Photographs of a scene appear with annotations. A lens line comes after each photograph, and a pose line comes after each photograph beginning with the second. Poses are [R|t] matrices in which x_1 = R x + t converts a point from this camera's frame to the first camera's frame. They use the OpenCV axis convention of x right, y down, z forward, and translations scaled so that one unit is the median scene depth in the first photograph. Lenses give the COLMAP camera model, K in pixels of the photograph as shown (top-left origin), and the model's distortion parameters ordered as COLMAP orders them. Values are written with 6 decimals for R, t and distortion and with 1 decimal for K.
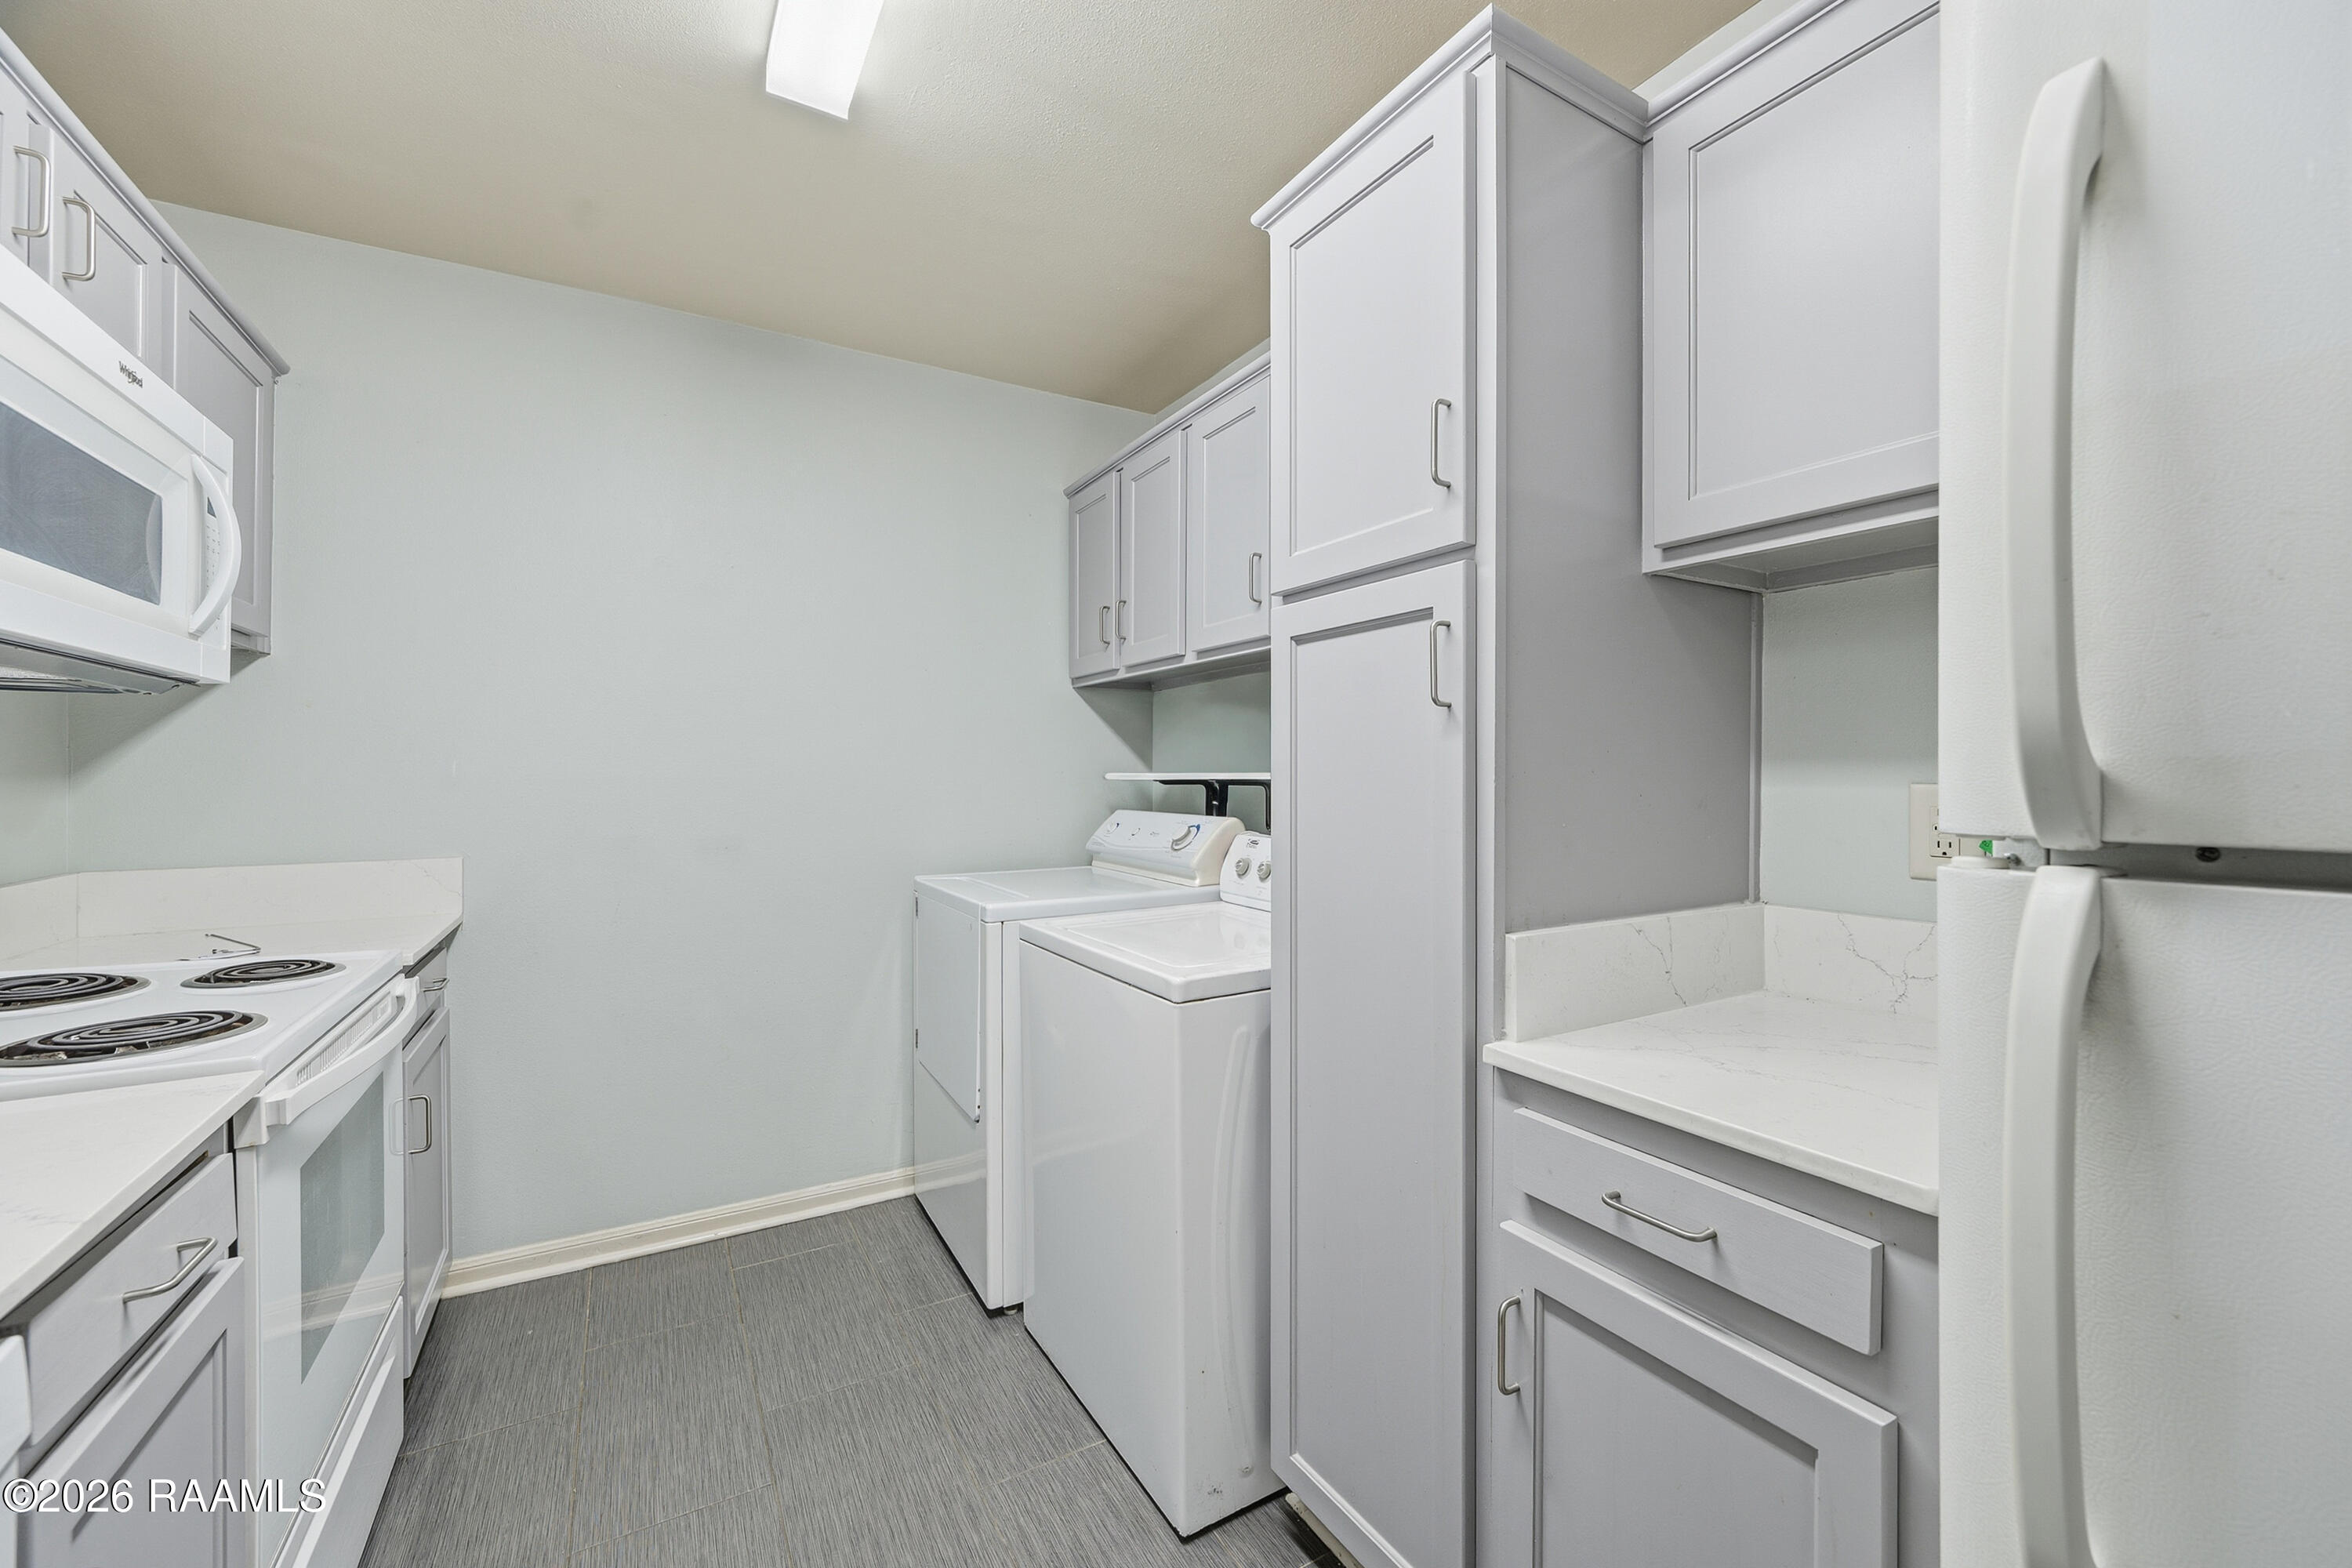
lens RADIAL K [[951.8, 0, 1186.0], [0, 951.8, 772.4], [0, 0, 1]] dist [-0.002512, -0.000471]
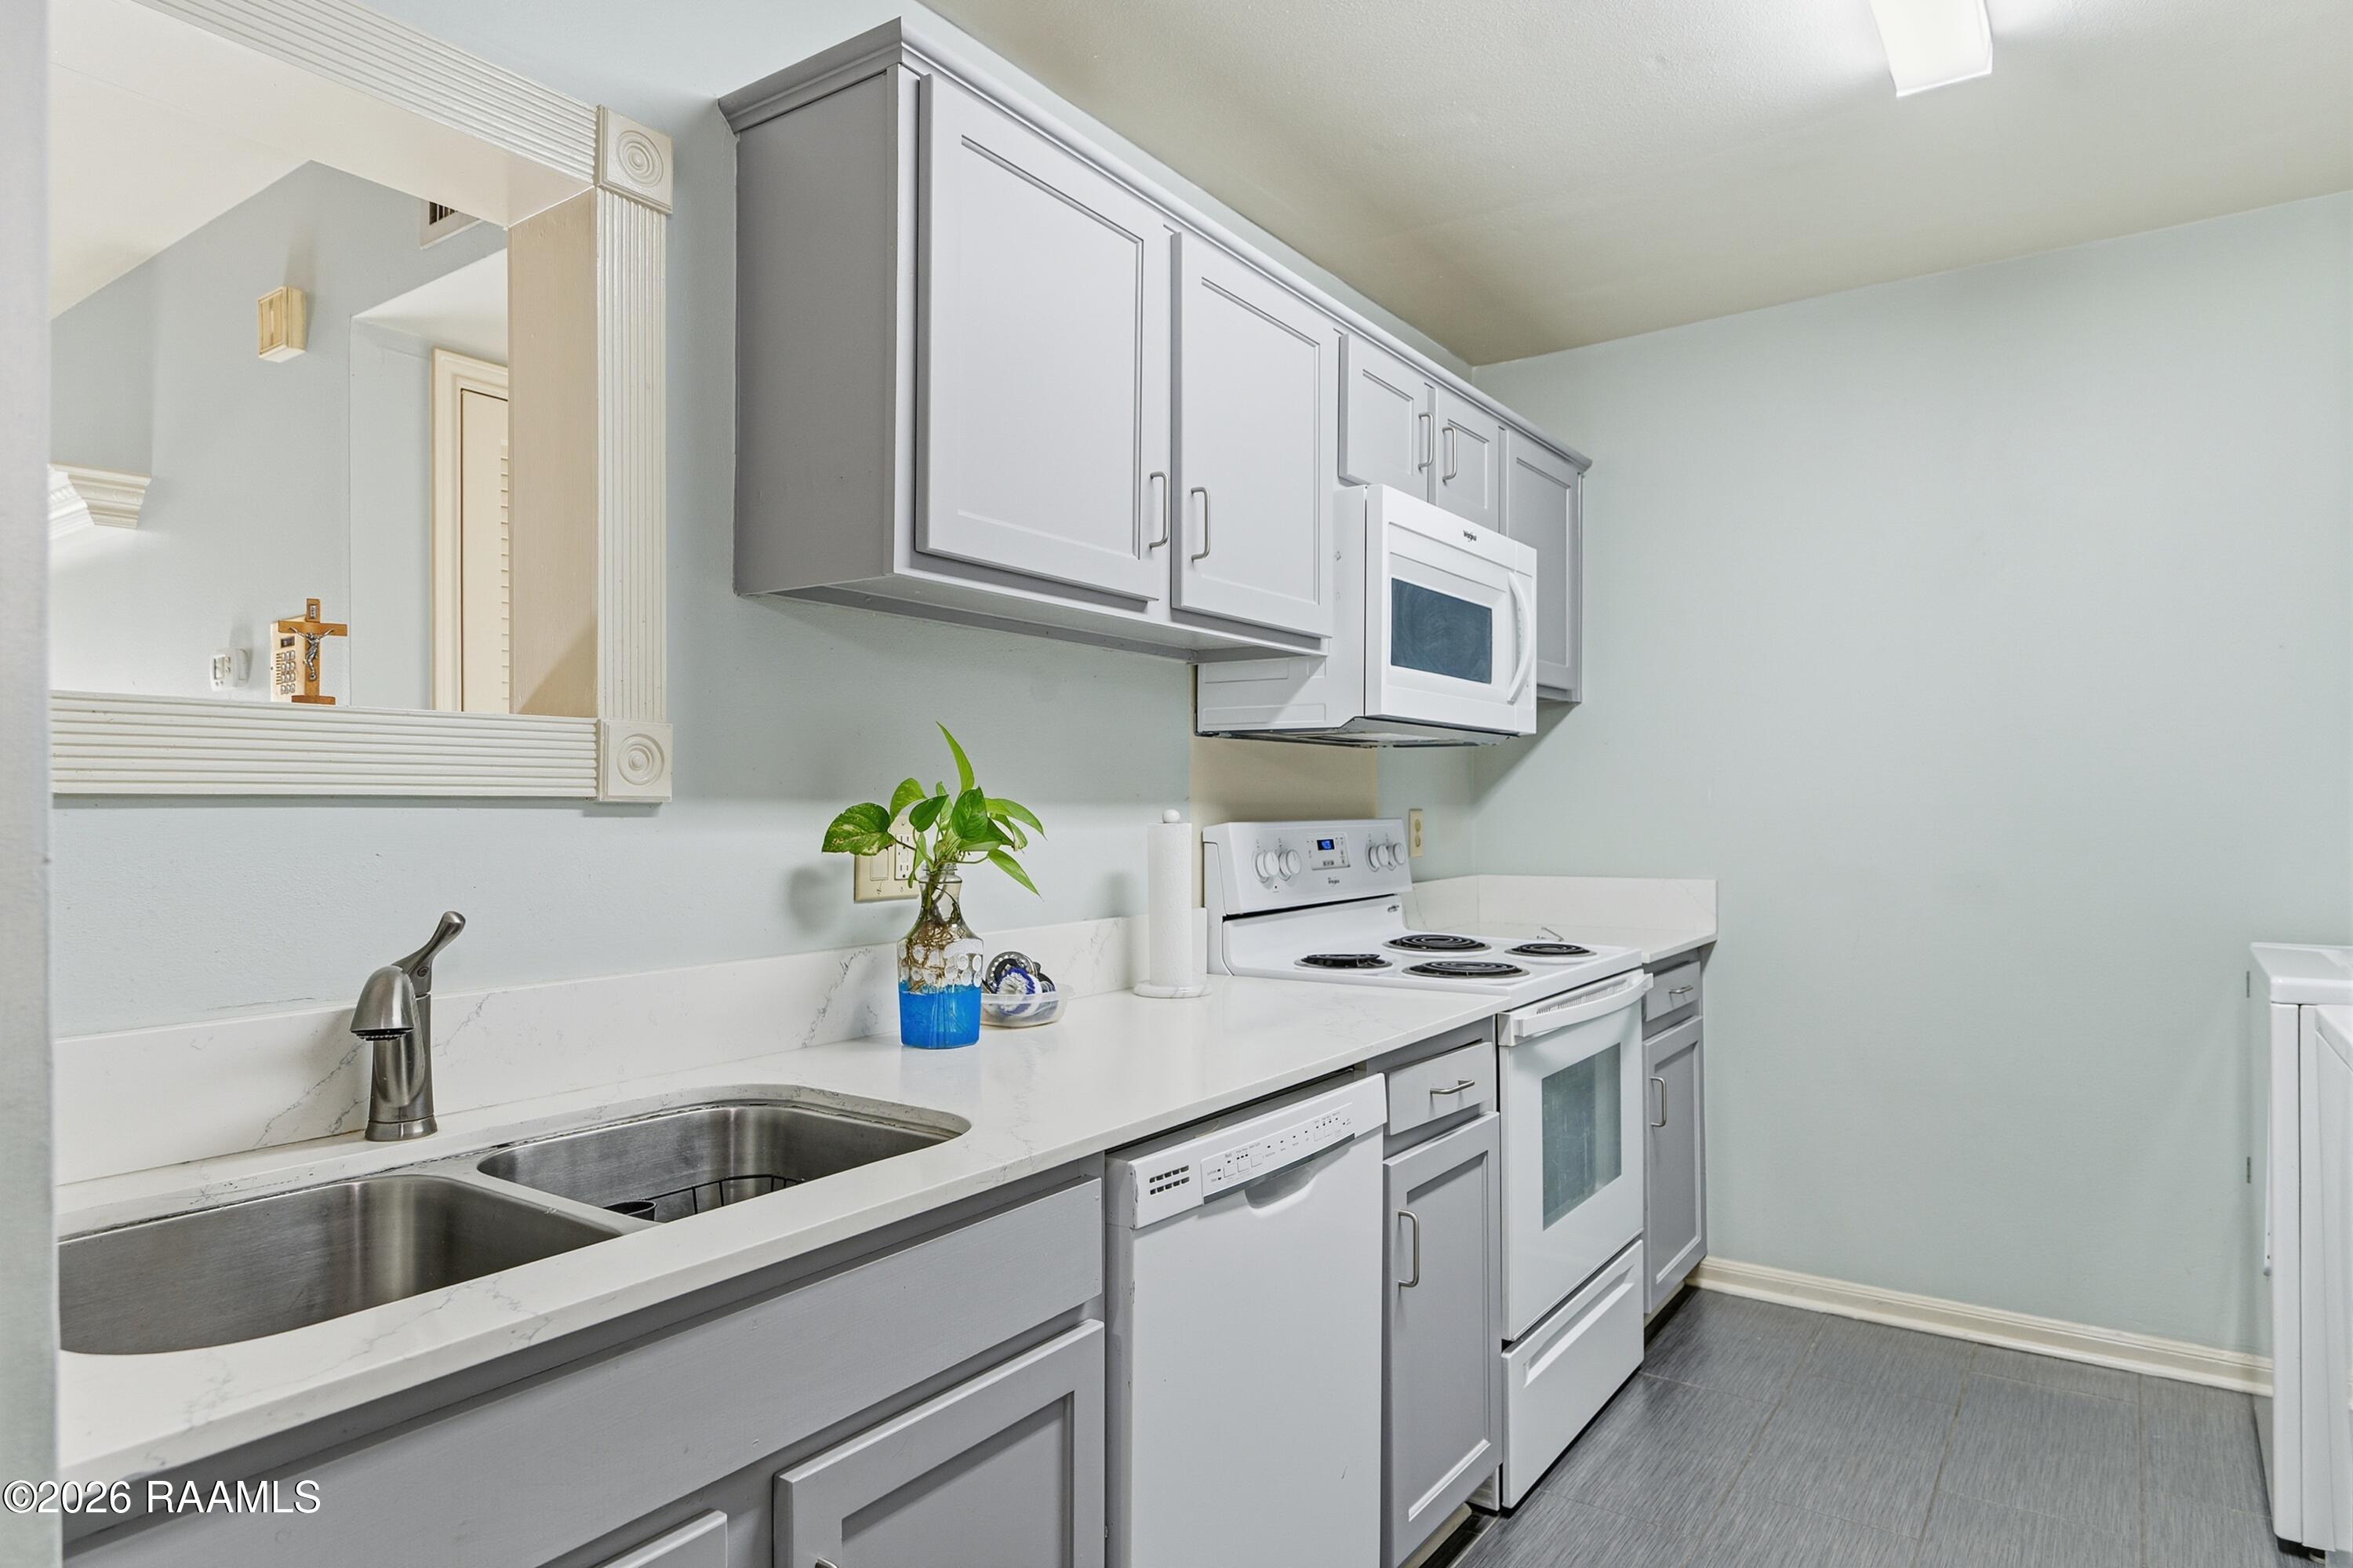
lens RADIAL K [[1354.0, 0, 1172.8], [0, 1354.0, 800.2], [0, 0, 1]] dist [-0.001114, -0.001839]
pose [[0.418252, -0.004219, -0.908321, 0.484090], [0.005037, 0.999985, -0.002325, 0.001484], [0.908317, -0.003603, 0.418267, -0.248289]]
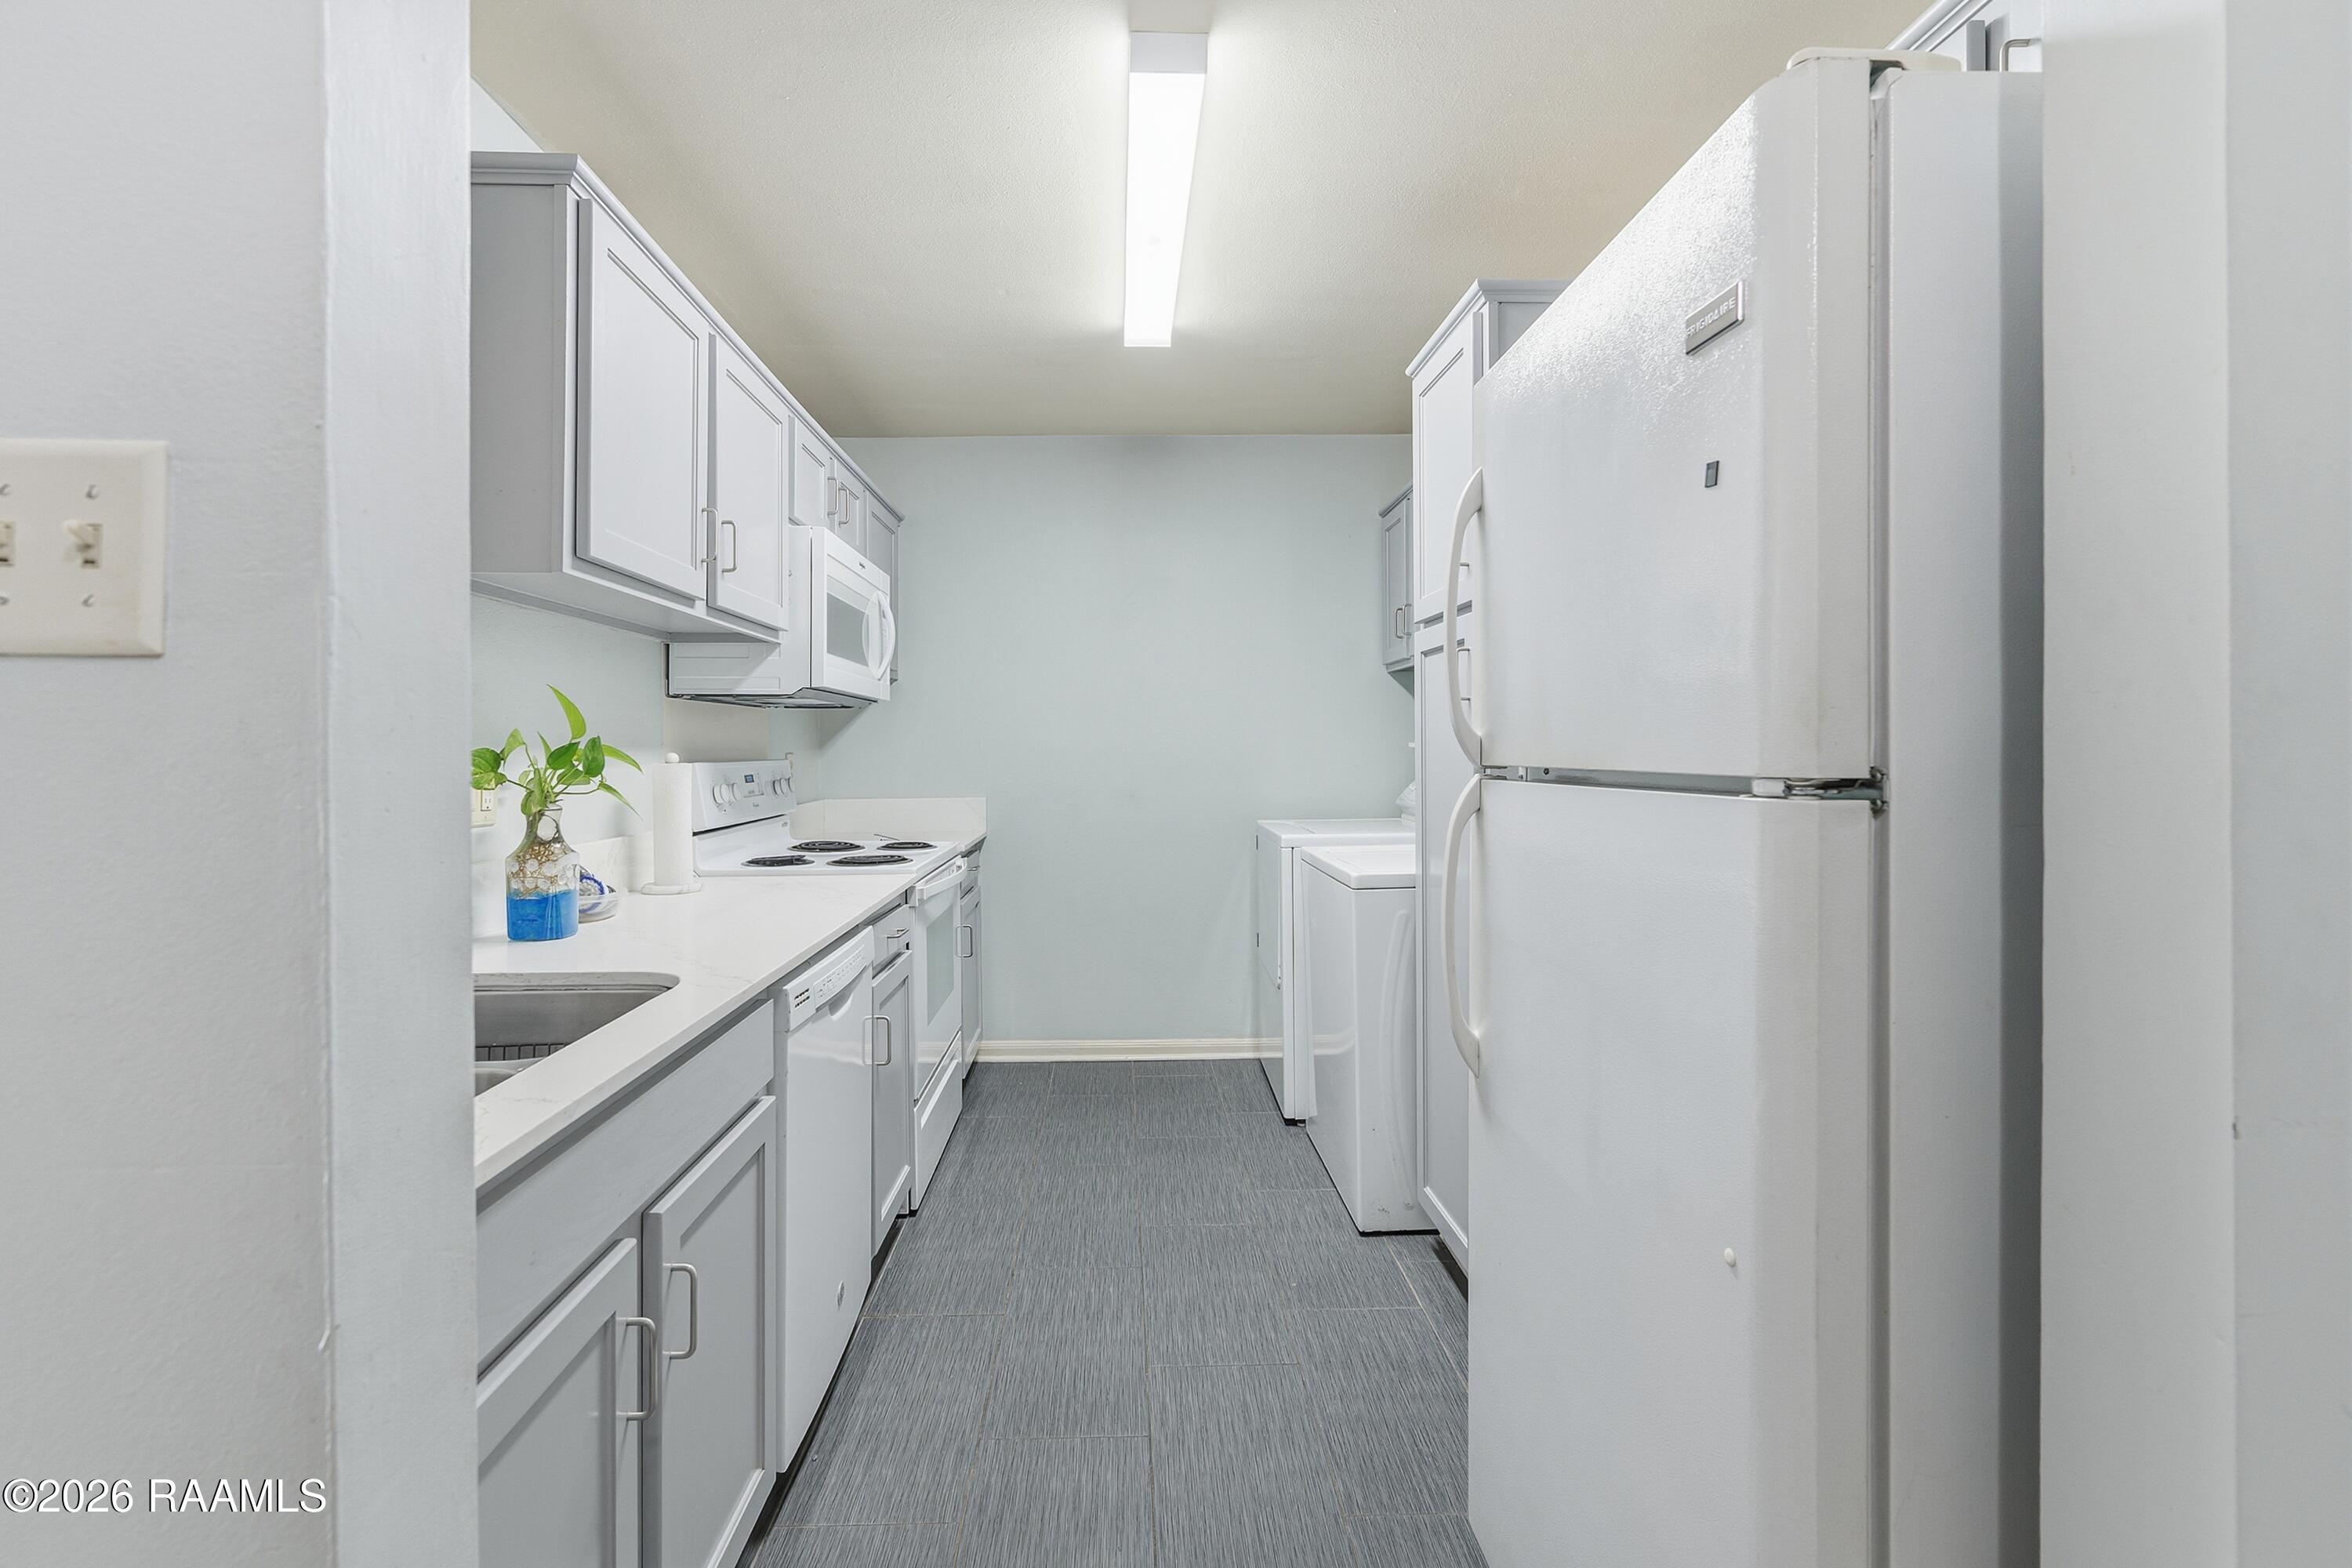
lens RADIAL K [[1038.2, 0, 1133.1], [0, 1038.2, 740.5], [0, 0, 1]] dist [0.000370, 0.000057]
pose [[0.872218, -0.009899, -0.489017, 0.462623], [0.008810, 0.999951, -0.004529, 0.002610], [0.489038, -0.000358, 0.872262, -0.602787]]
